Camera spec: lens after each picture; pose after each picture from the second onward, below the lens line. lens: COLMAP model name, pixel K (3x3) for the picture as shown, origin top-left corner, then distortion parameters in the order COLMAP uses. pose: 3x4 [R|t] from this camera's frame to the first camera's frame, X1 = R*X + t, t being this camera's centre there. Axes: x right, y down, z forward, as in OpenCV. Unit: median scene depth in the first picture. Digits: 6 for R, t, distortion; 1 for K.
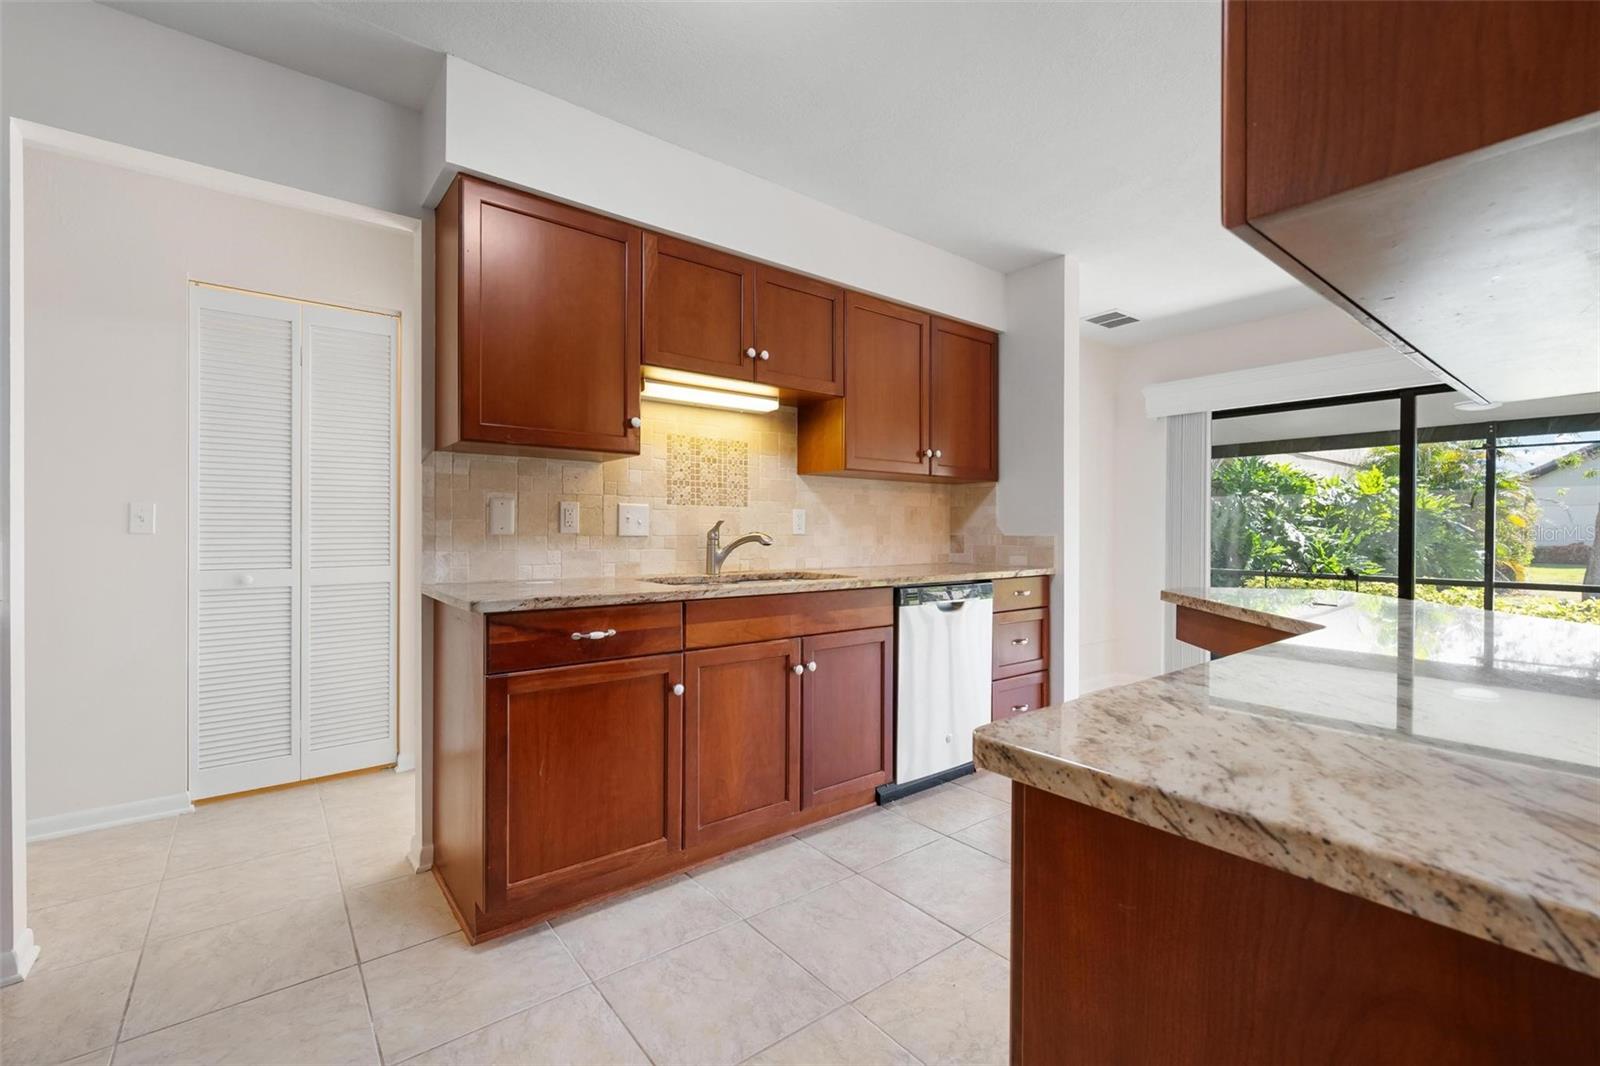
lens RADIAL K [[662.9, 0, 790.2], [0, 662.9, 535.4], [0, 0, 1]] dist [-0.010267, 0.001366]
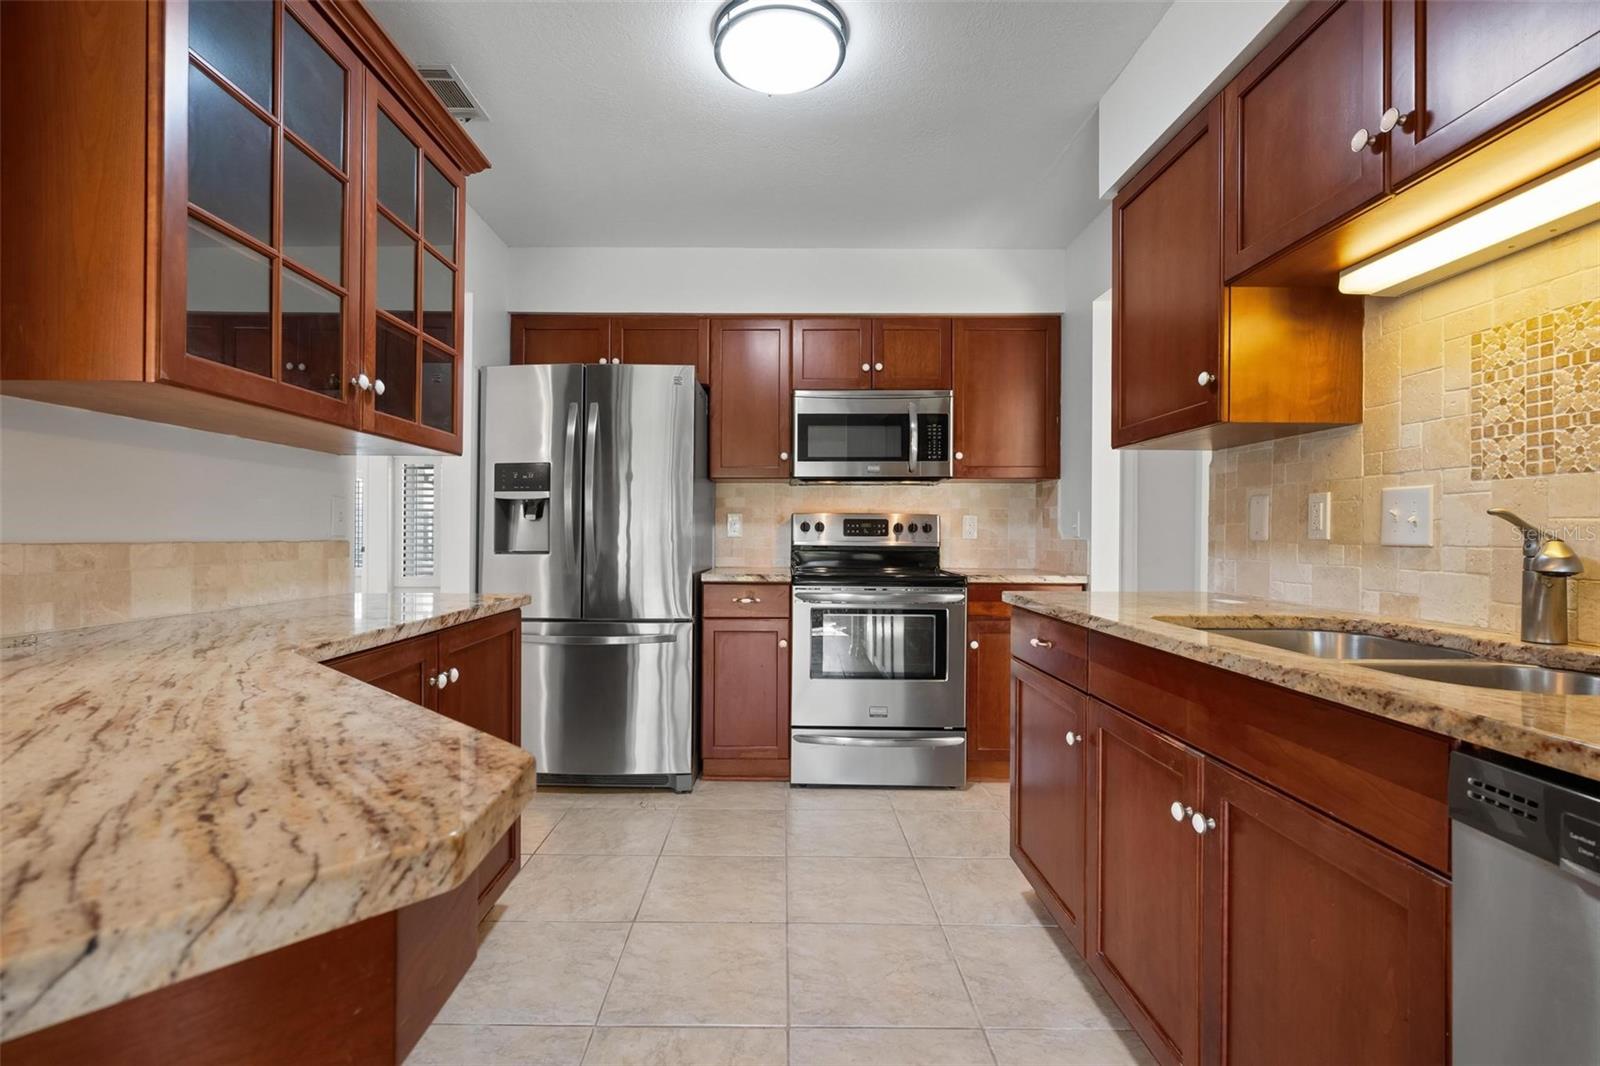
lens RADIAL K [[754.9, 0, 785.6], [0, 754.9, 530.7], [0, 0, 1]] dist [0.005464, 0.001342]
pose [[-0.607026, -0.009782, -0.794622, 0.535784], [-0.012538, 0.999918, -0.002731, -0.003079], [0.794583, 0.008305, -0.607099, 0.916711]]
